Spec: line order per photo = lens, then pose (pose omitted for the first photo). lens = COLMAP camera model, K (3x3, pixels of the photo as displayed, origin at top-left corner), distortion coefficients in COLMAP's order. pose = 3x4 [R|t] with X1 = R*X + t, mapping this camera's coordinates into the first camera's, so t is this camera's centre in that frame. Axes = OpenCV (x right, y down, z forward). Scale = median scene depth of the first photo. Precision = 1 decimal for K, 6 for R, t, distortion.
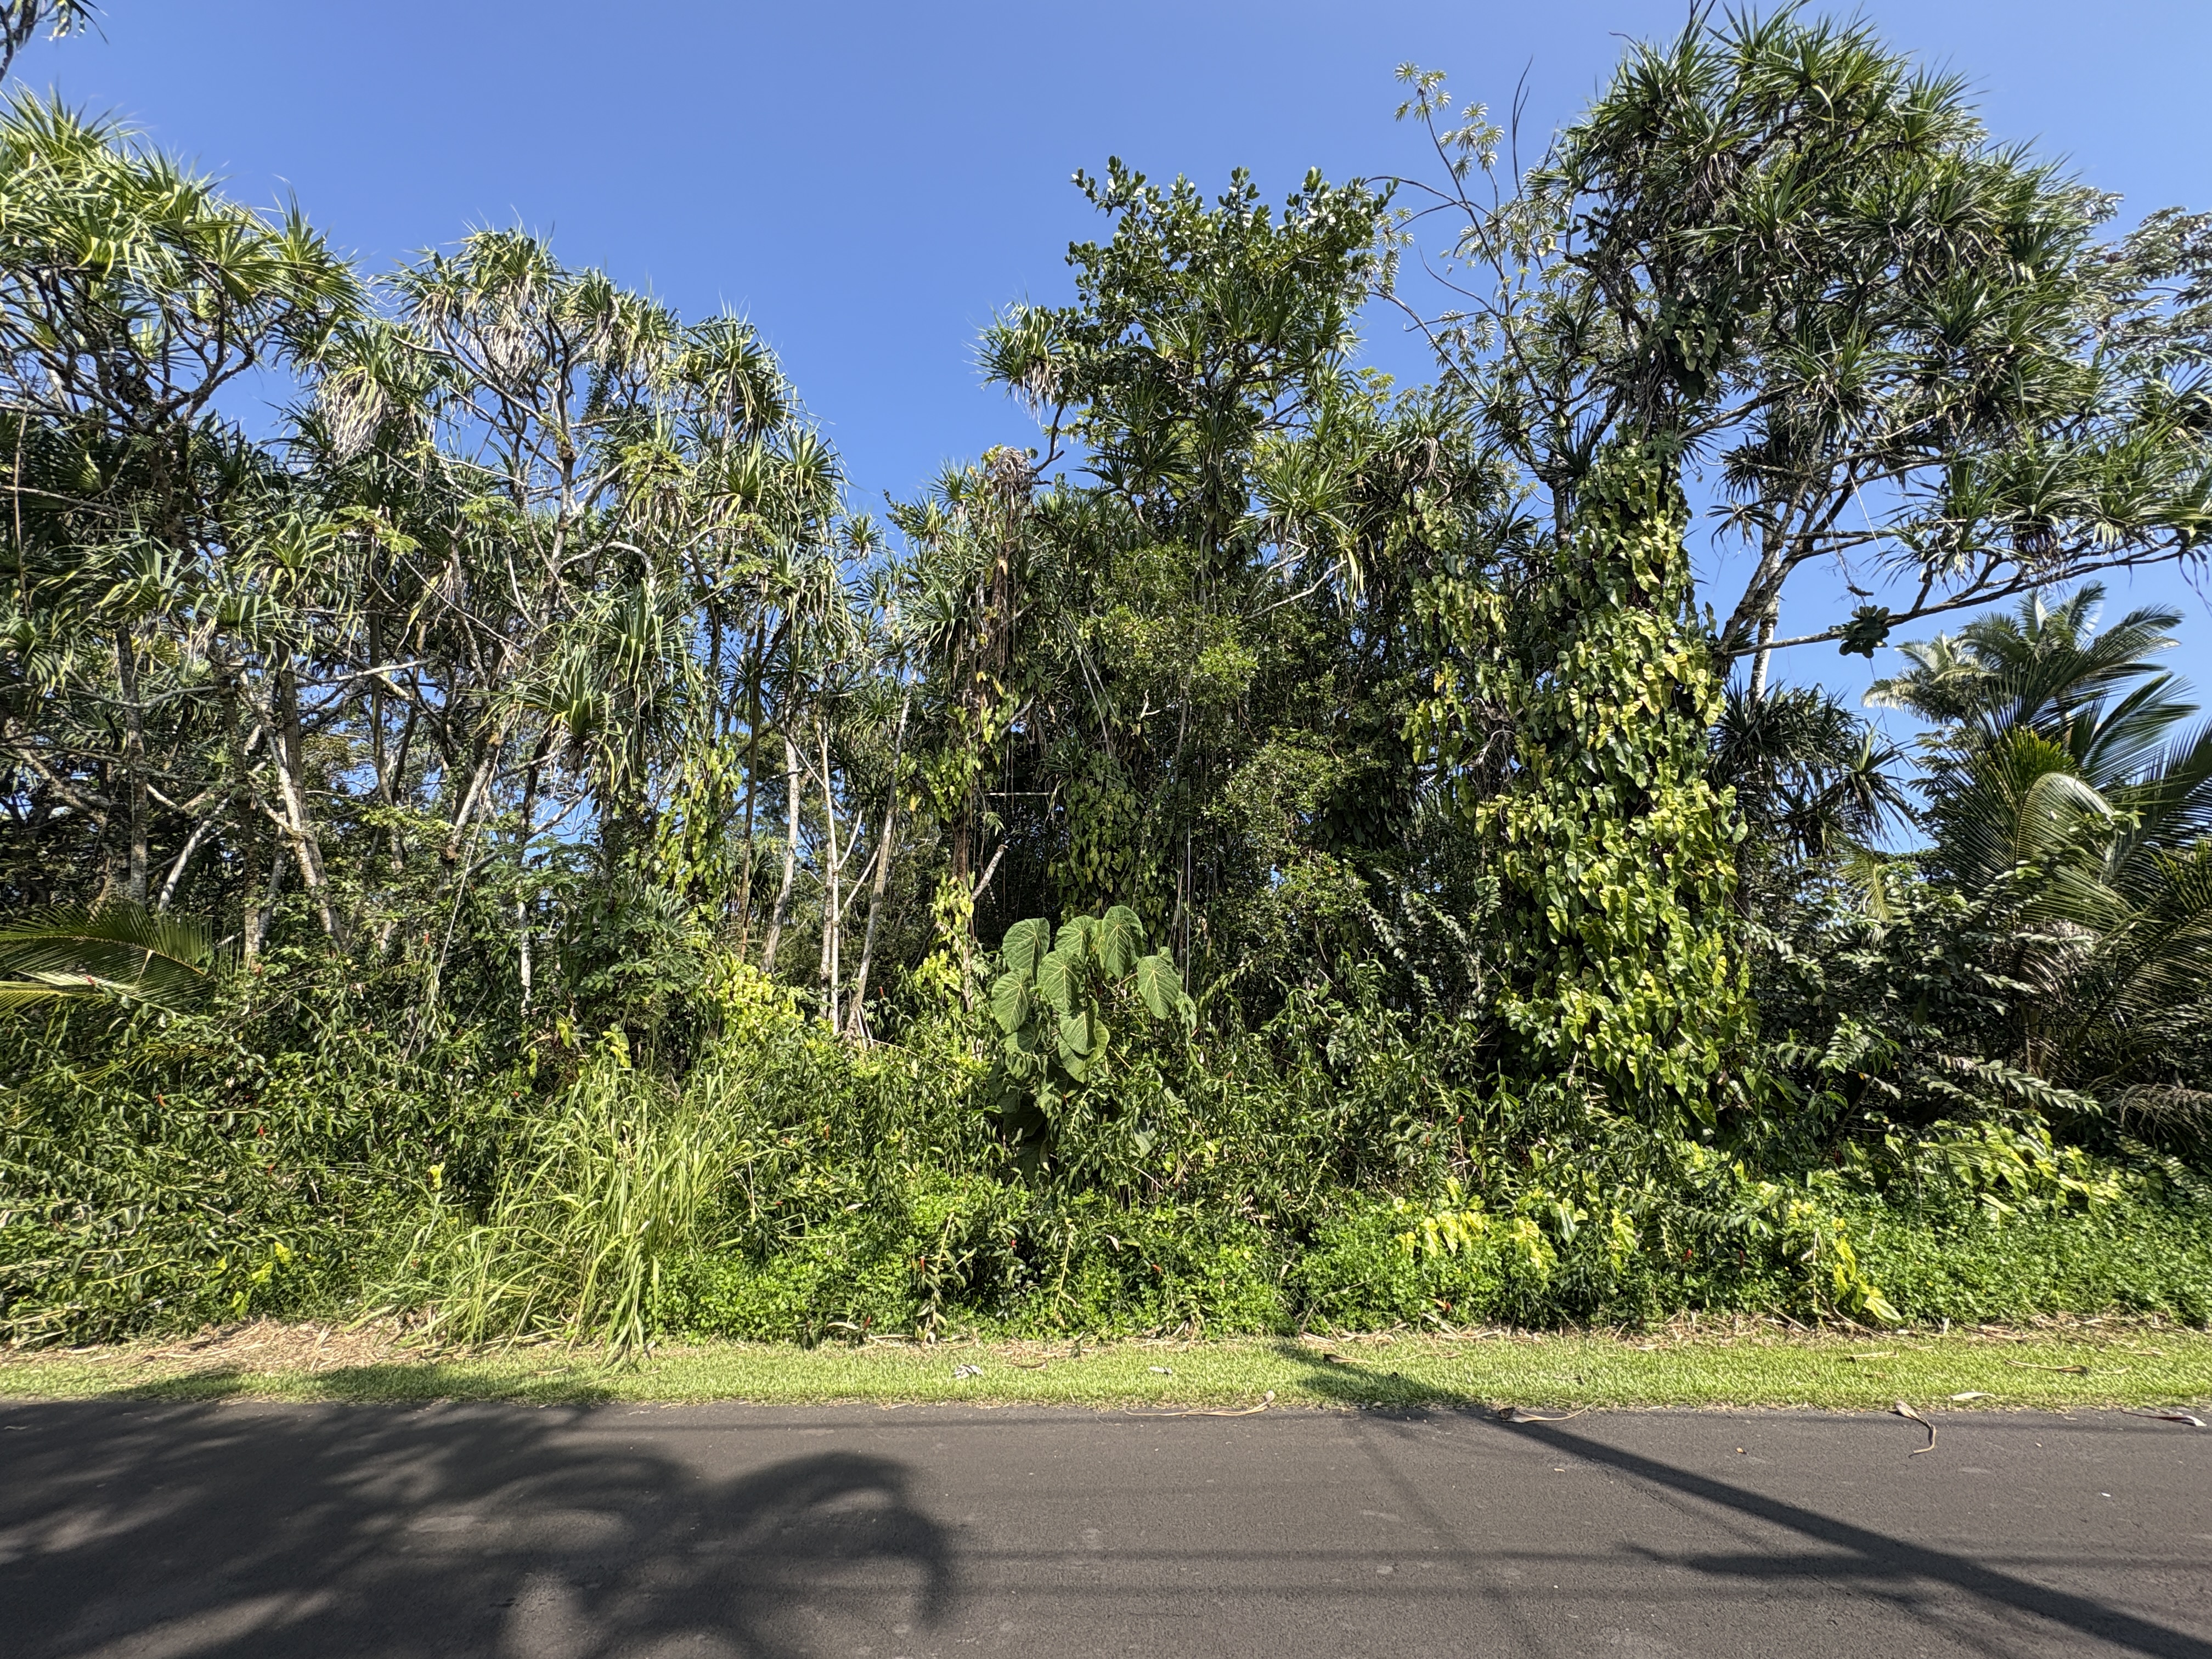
lens RADIAL K [[878.2, 0, 1112.8], [0, 878.2, 829.4], [0, 0, 1]] dist [-0.001170, 0.000305]
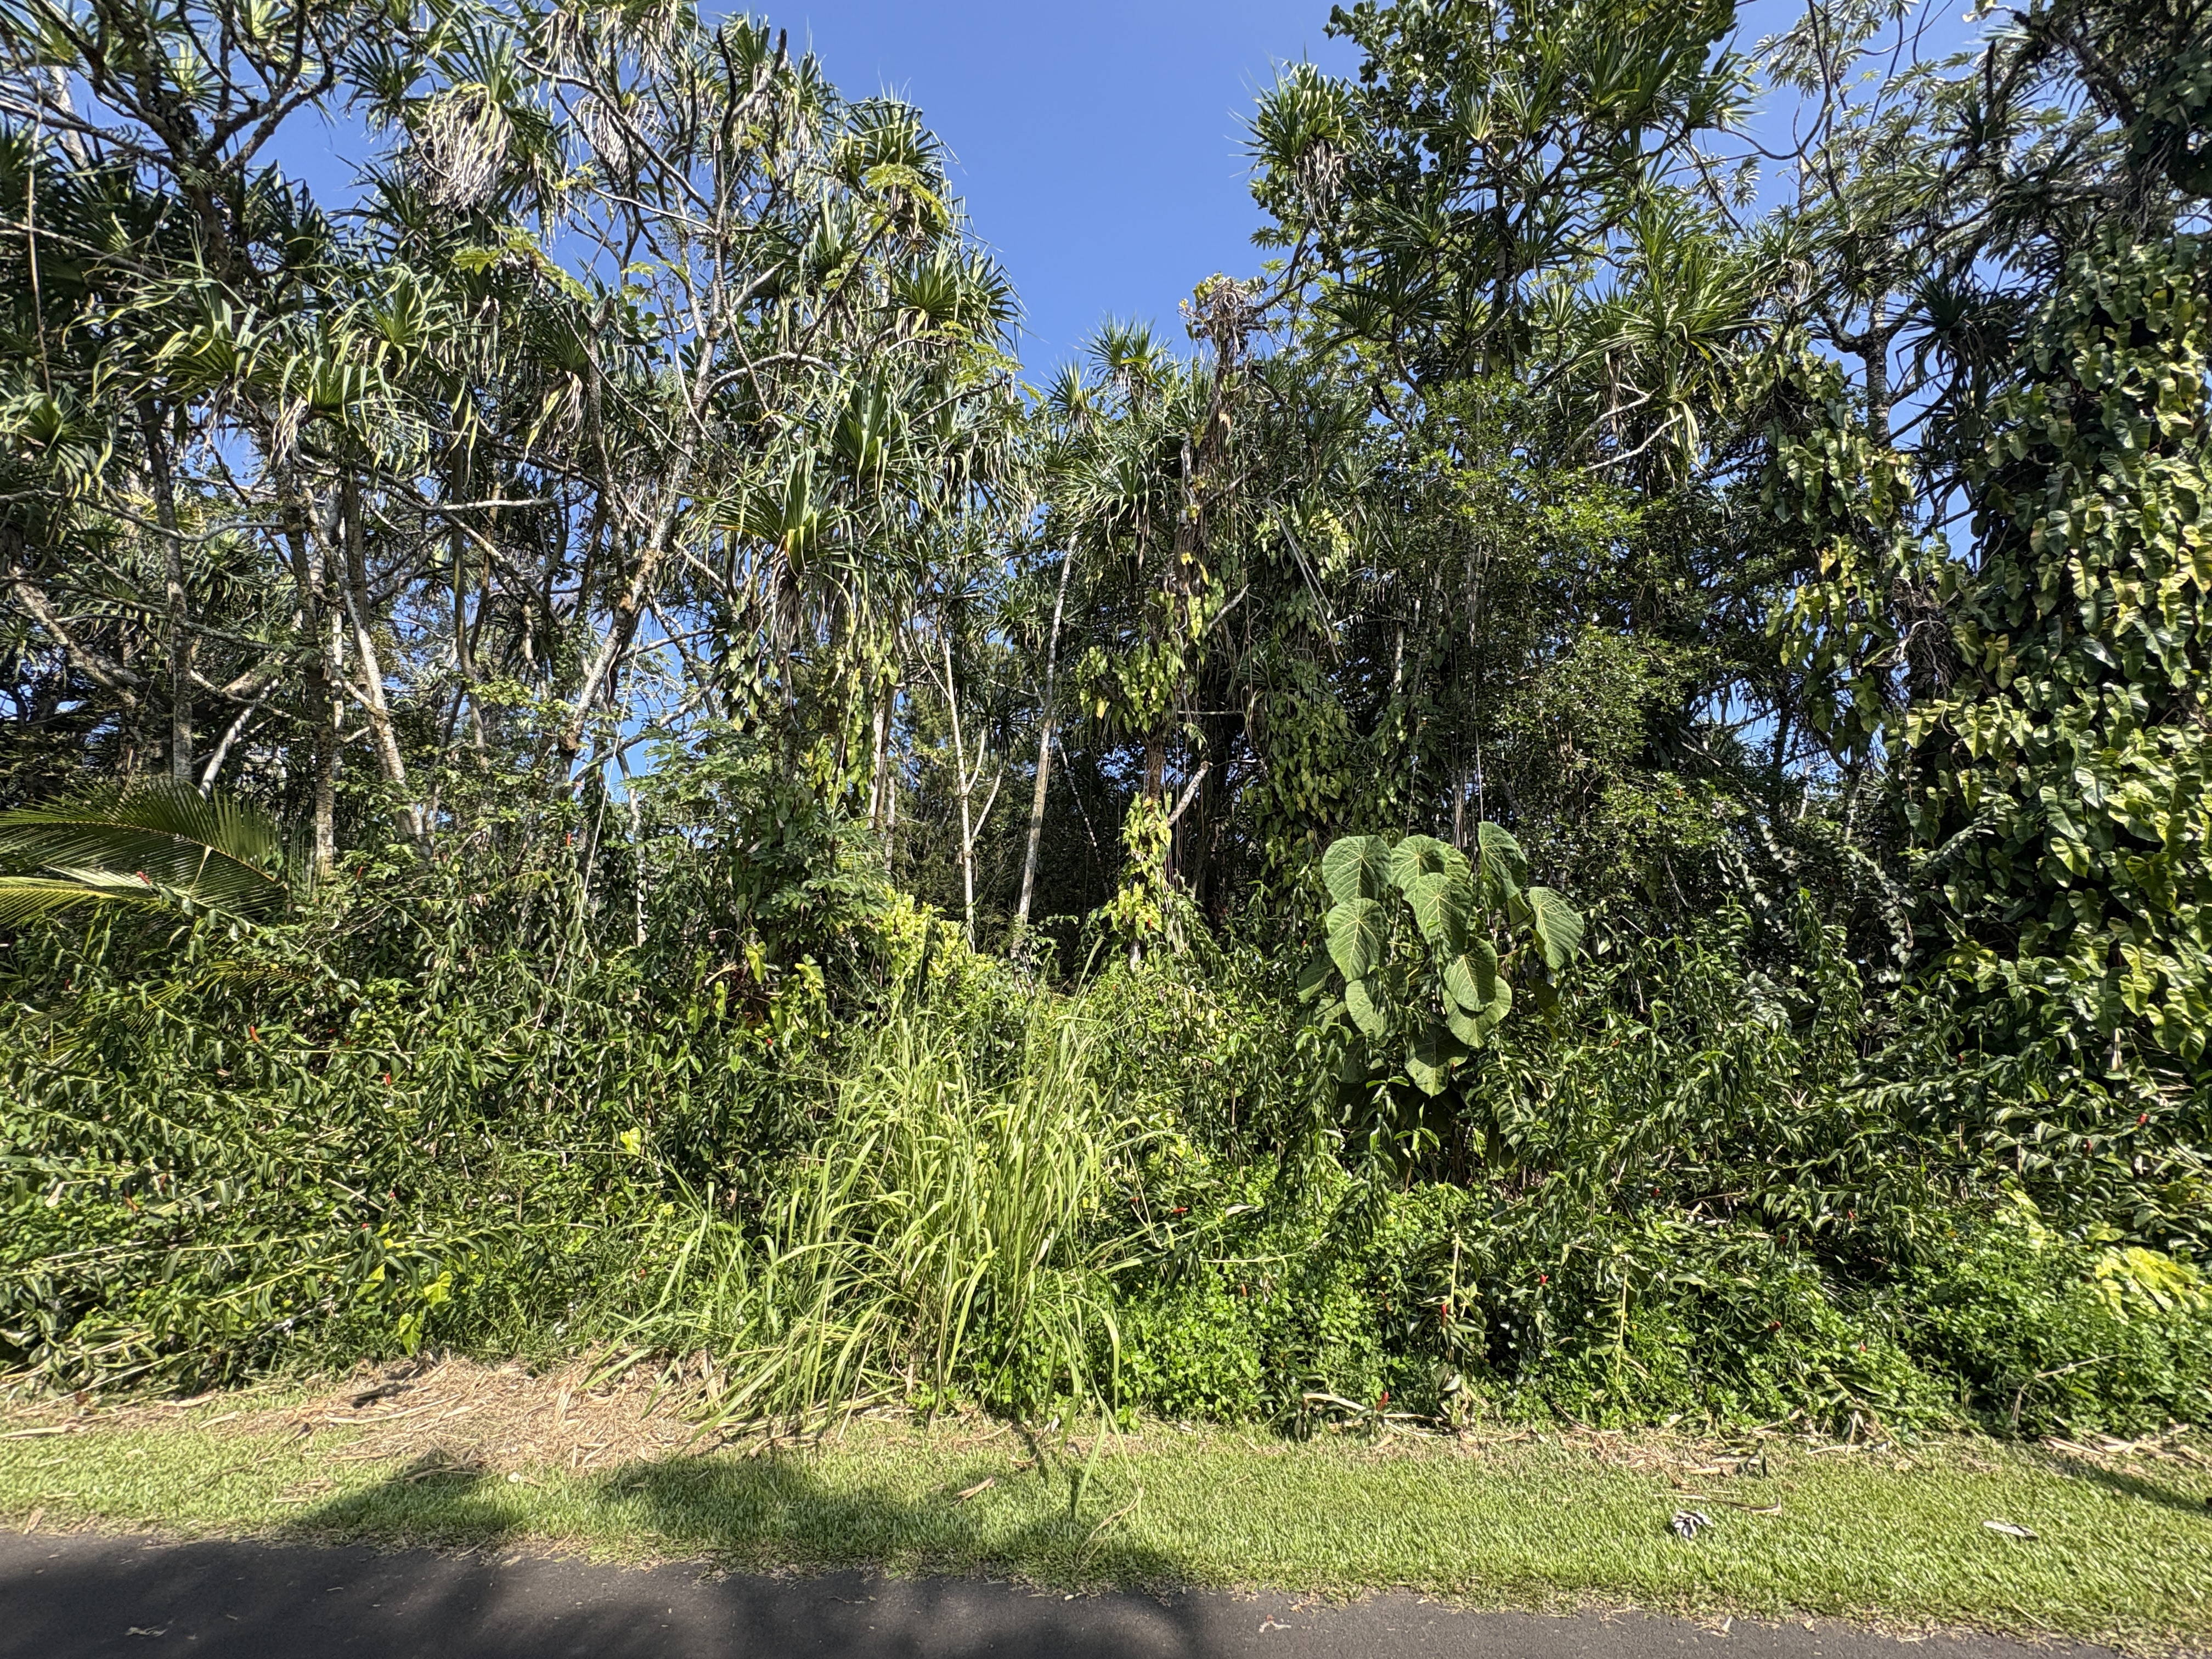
lens RADIAL K [[878.2, 0, 1107.2], [0, 878.2, 829.3], [0, 0, 1]] dist [-0.001170, 0.000305]
pose [[0.999510, 0.031128, 0.003133, -0.301790], [-0.031239, 0.998464, 0.045757, 0.064145], [-0.001703, -0.045832, 0.998948, 0.214811]]
